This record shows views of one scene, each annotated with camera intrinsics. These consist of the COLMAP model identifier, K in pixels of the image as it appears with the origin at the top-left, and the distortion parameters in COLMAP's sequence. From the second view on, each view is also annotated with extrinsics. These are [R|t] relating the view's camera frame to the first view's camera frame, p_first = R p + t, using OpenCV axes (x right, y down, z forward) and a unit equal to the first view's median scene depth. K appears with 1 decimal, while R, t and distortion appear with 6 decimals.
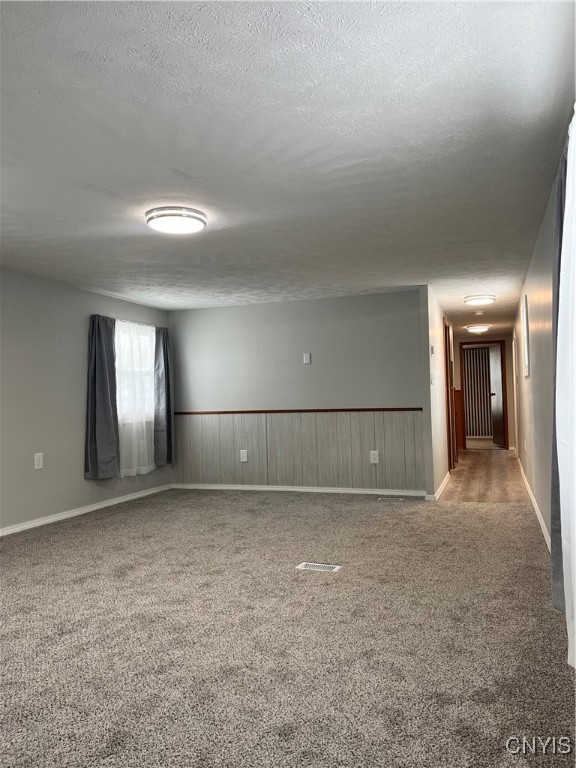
lens RADIAL K [[588.8, 0, 288.0], [0, 588.8, 384.0], [0, 0, 1]] dist [0.044846, -0.009440]
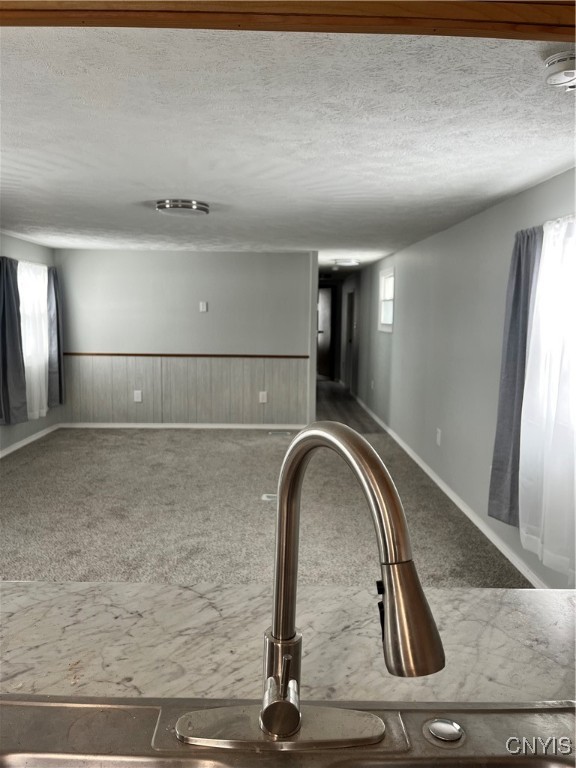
lens RADIAL K [[588.8, 0, 288.0], [0, 588.8, 384.0], [0, 0, 1]] dist [0.044846, -0.009440]
pose [[0.934088, -0.004463, 0.357015, -0.204190], [-0.045474, 0.990292, 0.131356, -0.051775], [-0.354136, -0.138933, 0.924817, -0.073076]]
